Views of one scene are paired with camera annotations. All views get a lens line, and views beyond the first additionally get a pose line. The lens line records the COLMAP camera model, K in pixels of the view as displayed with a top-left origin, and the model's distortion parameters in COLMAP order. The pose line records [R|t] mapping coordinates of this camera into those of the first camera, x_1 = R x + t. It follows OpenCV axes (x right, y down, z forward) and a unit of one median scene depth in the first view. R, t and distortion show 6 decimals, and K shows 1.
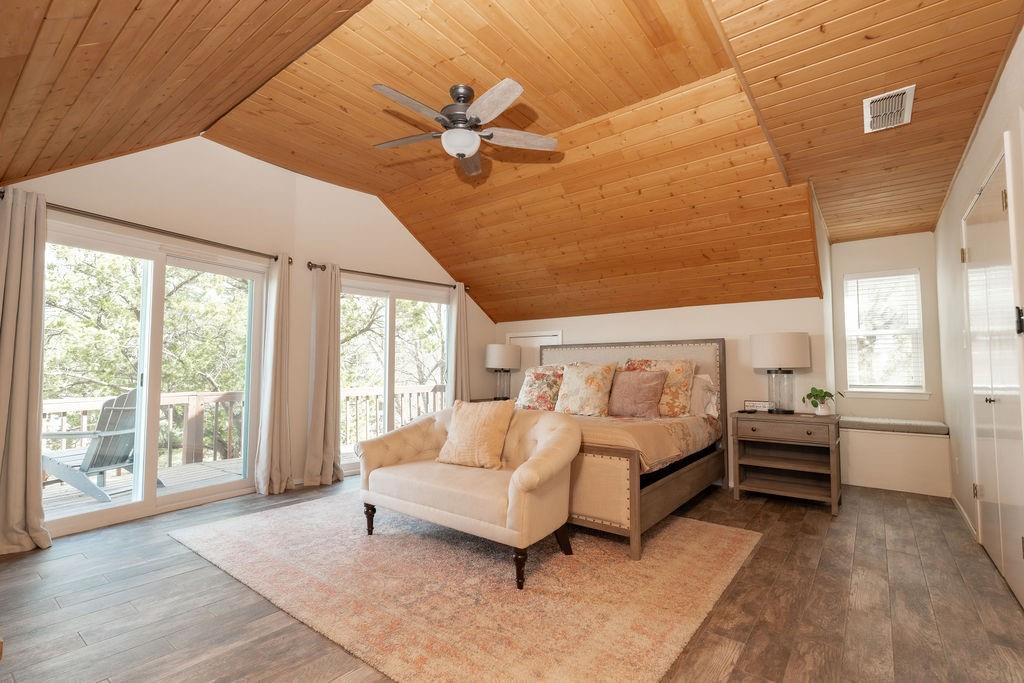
lens RADIAL K [[478.3, 0, 509.2], [0, 478.3, 344.7], [0, 0, 1]] dist [0.001440, 0.000973]
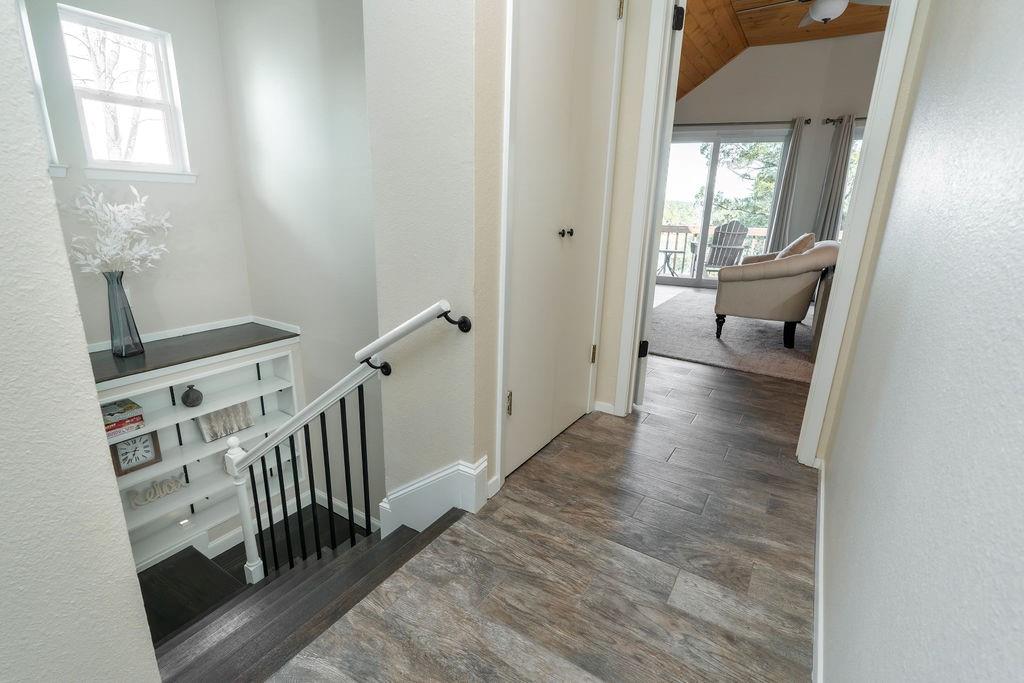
lens RADIAL K [[478.3, 0, 511.2], [0, 478.3, 341.7], [0, 0, 1]] dist [0.001440, 0.000973]
pose [[0.104473, 0.267632, -0.957841, 1.040809], [0.038984, 0.961269, 0.272842, 0.013349], [0.993763, -0.065845, 0.089993, 0.068271]]
